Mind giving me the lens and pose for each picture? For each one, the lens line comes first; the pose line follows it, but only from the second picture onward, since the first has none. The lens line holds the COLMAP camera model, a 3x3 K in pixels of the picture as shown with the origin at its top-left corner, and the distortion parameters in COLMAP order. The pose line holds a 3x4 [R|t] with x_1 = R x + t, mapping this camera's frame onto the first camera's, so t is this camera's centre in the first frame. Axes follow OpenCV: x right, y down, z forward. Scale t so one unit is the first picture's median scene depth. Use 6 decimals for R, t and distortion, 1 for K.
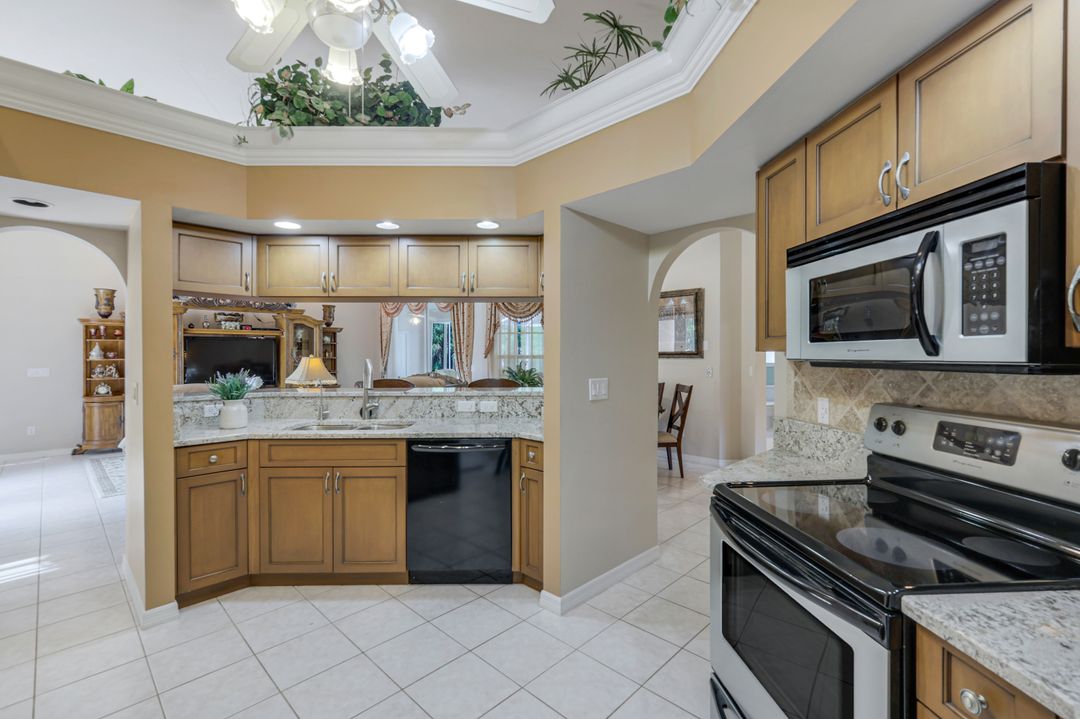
lens RADIAL K [[493.7, 0, 536.0], [0, 493.7, 357.5], [0, 0, 1]] dist [0.000852, -0.000142]
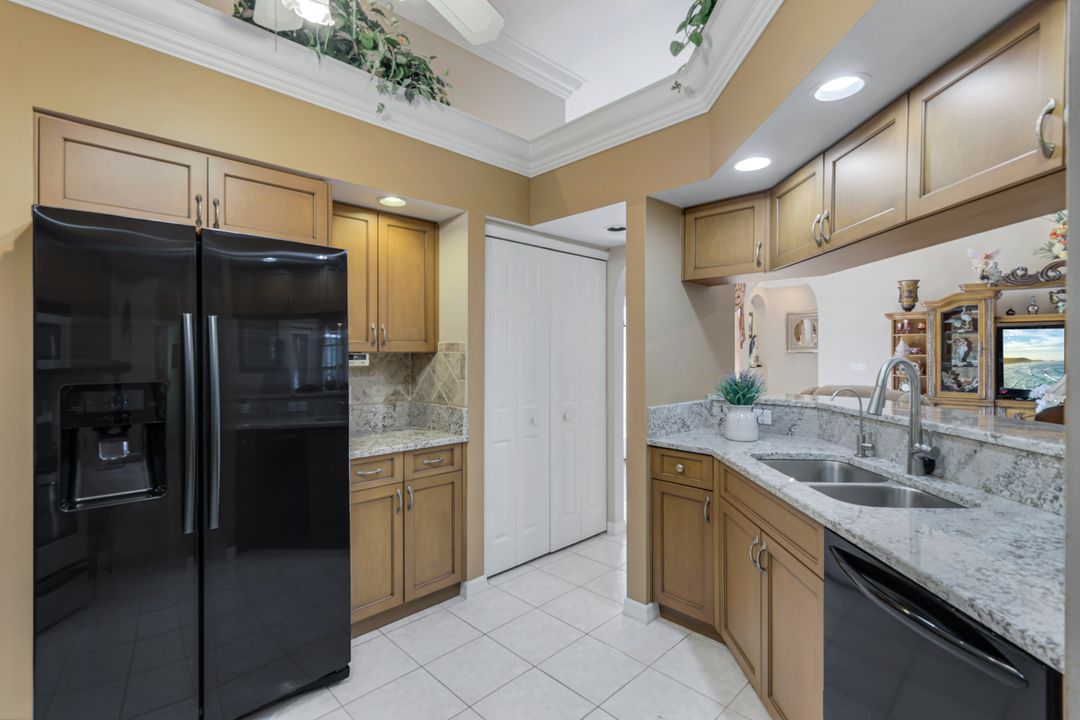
lens RADIAL K [[493.7, 0, 532.2], [0, 493.7, 353.2], [0, 0, 1]] dist [0.000852, -0.000142]
pose [[-0.031358, 0.005838, -0.999491, 0.092081], [-0.006568, 0.999960, 0.006047, -0.000640], [0.999487, 0.006754, -0.031318, 0.312851]]
